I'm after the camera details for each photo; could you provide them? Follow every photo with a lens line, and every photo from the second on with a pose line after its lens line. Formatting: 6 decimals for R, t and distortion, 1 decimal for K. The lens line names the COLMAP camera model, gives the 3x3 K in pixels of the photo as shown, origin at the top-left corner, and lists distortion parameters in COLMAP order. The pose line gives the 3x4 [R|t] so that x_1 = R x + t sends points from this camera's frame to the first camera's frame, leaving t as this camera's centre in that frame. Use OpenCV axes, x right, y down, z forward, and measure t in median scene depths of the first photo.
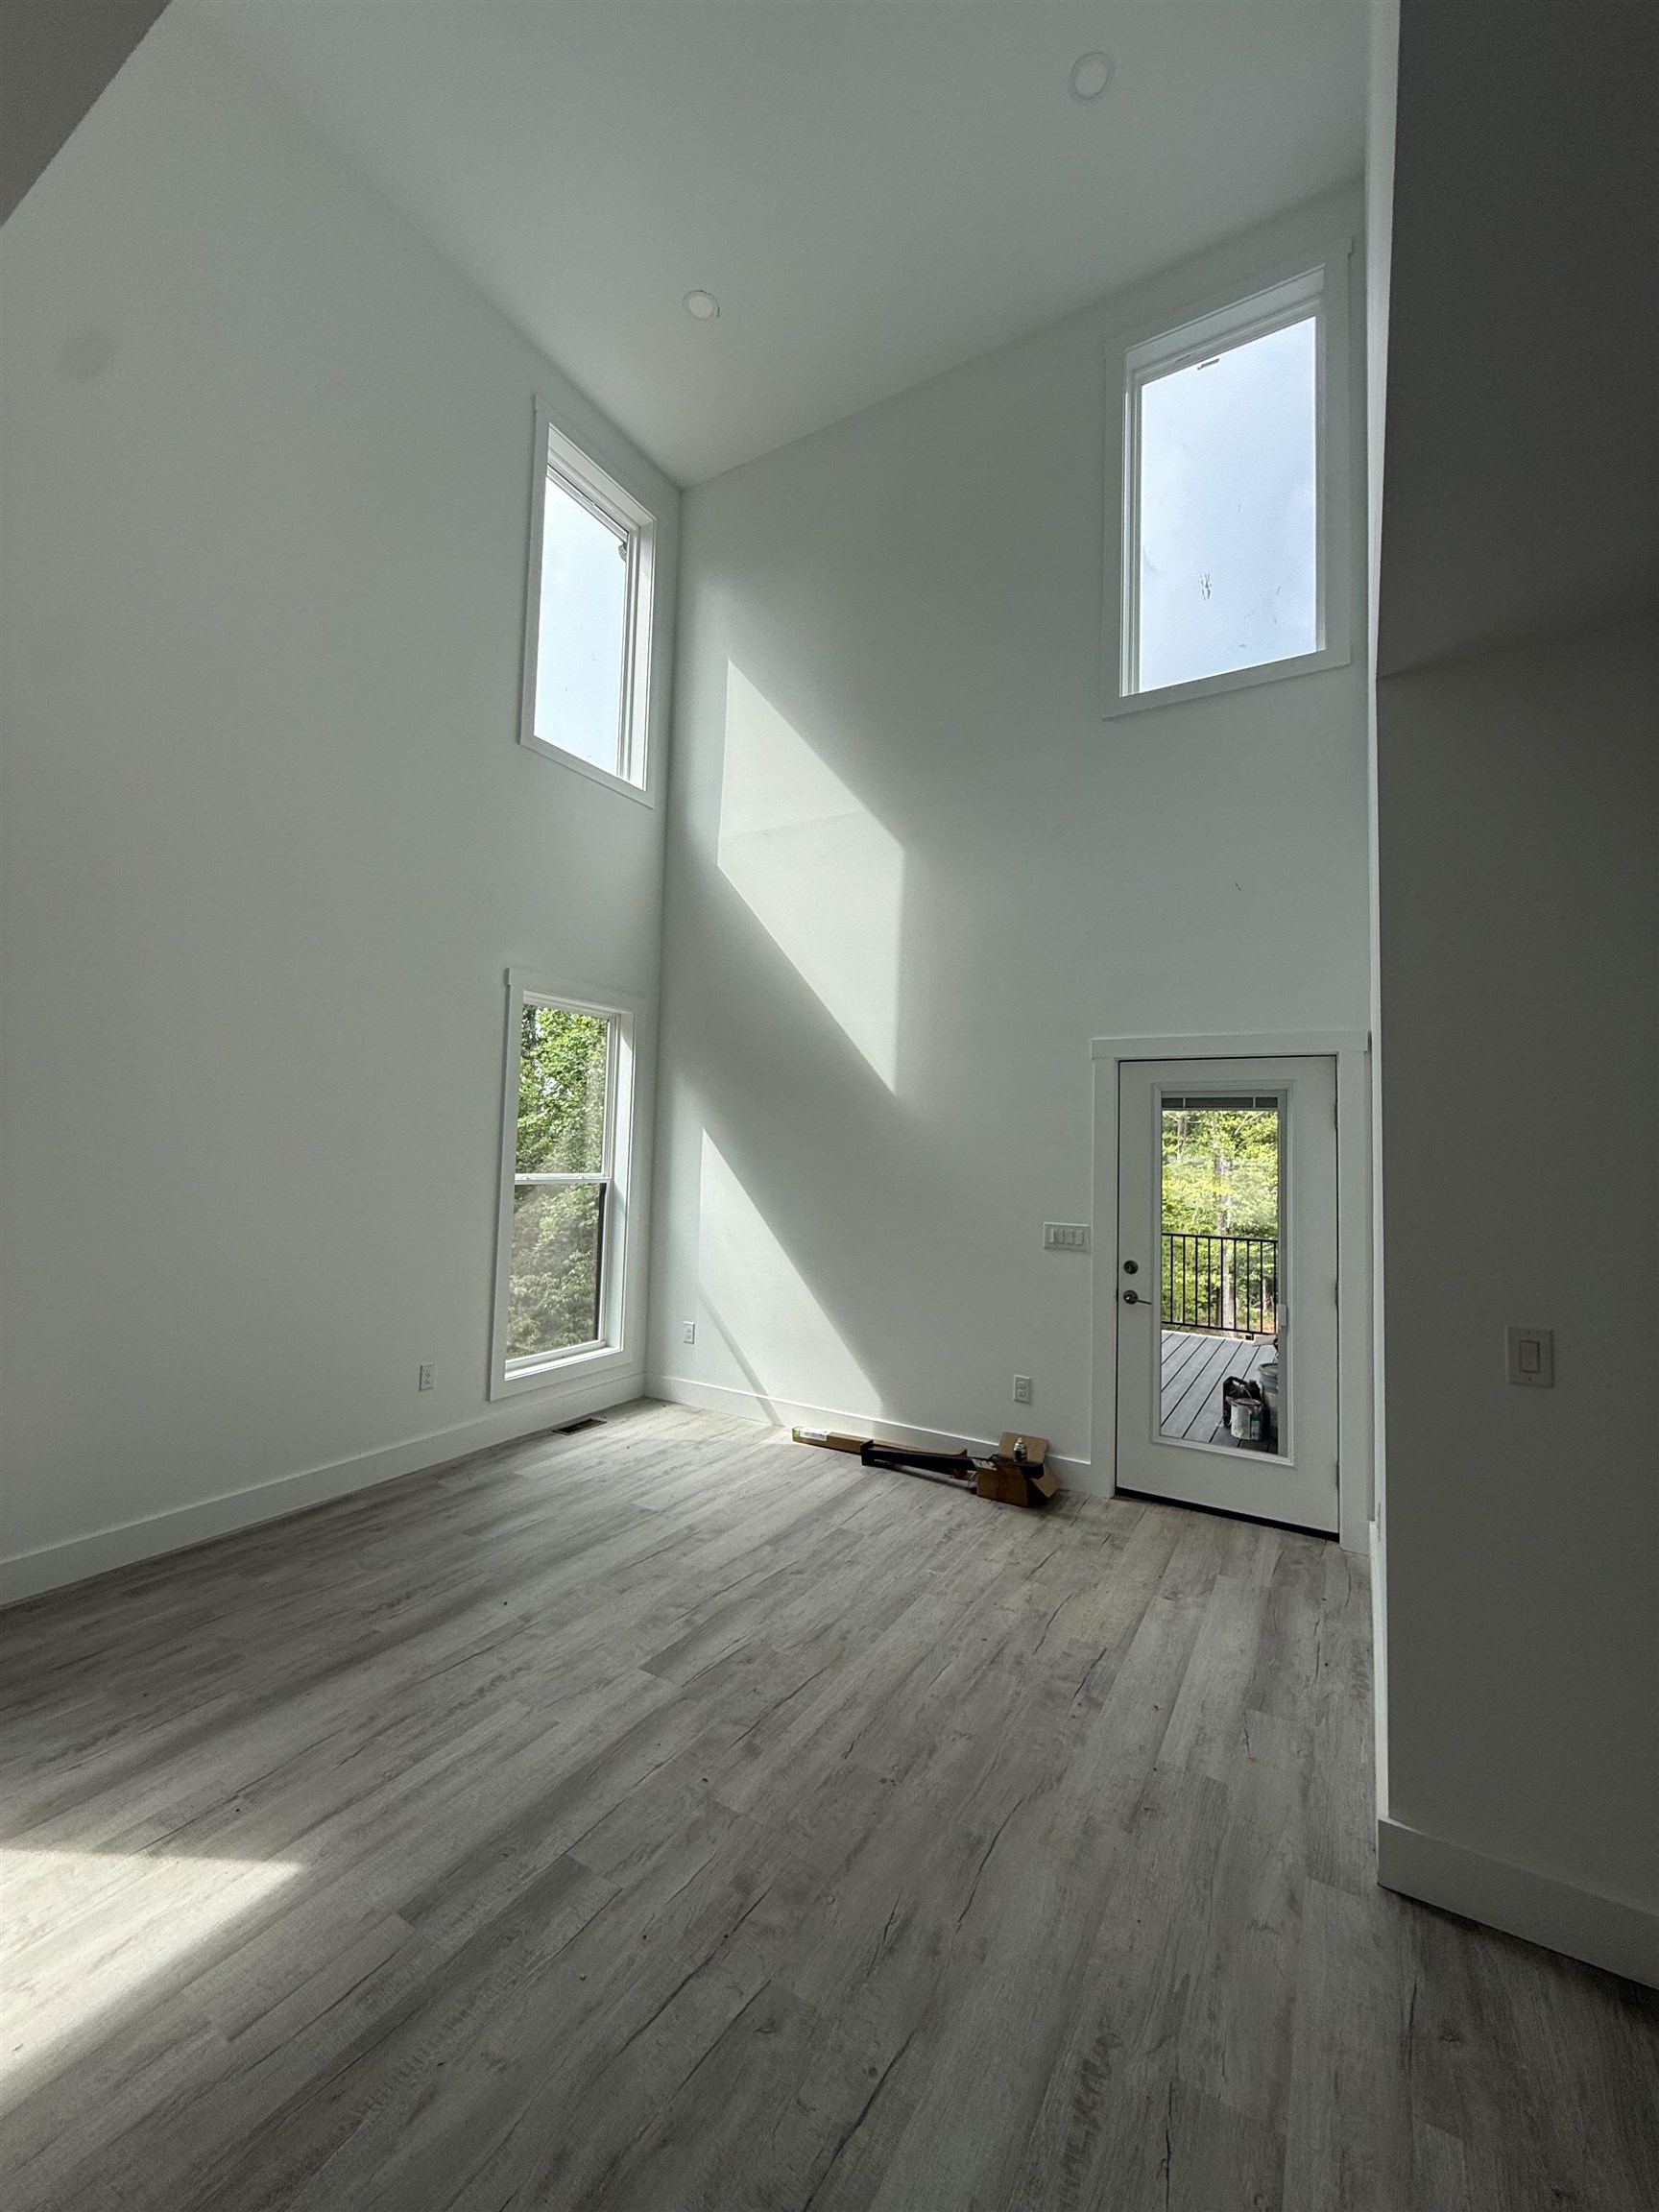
lens RADIAL K [[892.3, 0, 824.5], [0, 892.3, 1099.8], [0, 0, 1]] dist [0.004451, 0.001256]
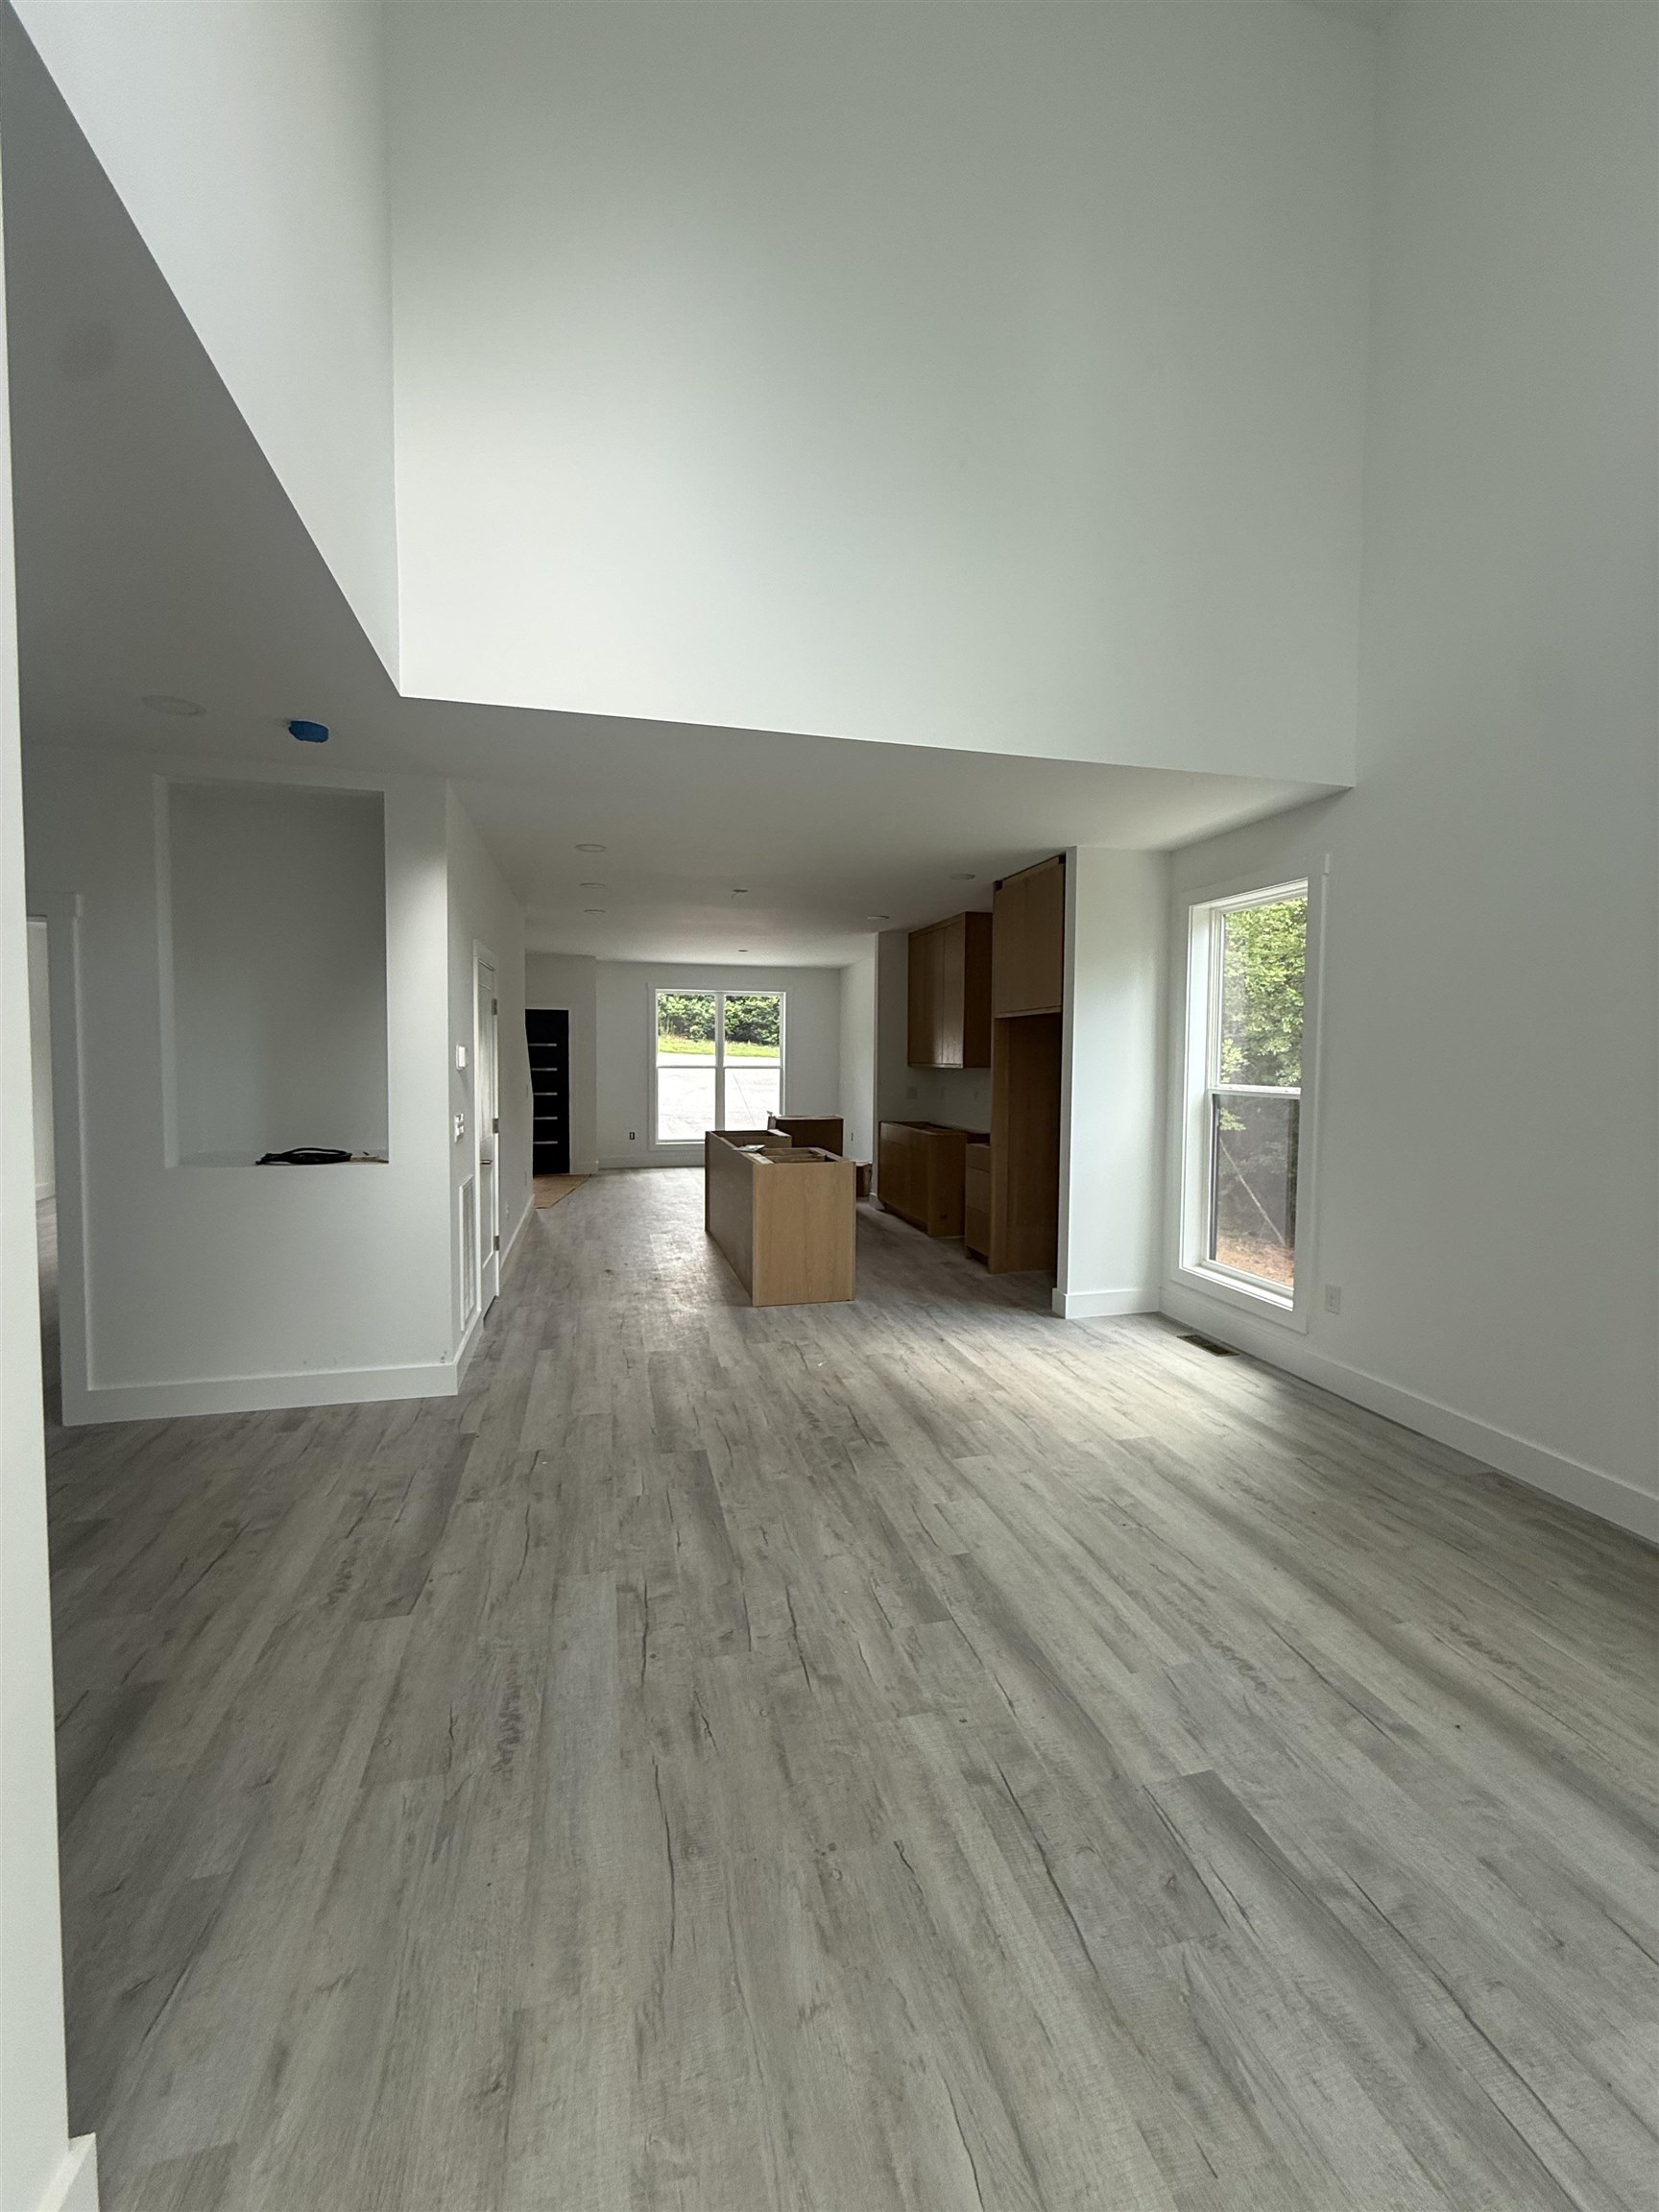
lens RADIAL K [[892.3, 0, 832.6], [0, 892.3, 1088.4], [0, 0, 1]] dist [0.004451, 0.001256]
pose [[-0.703778, -0.007837, -0.710377, 0.656957], [0.013169, 0.999623, -0.024075, 0.135302], [0.710298, -0.026298, -0.703410, 1.658601]]
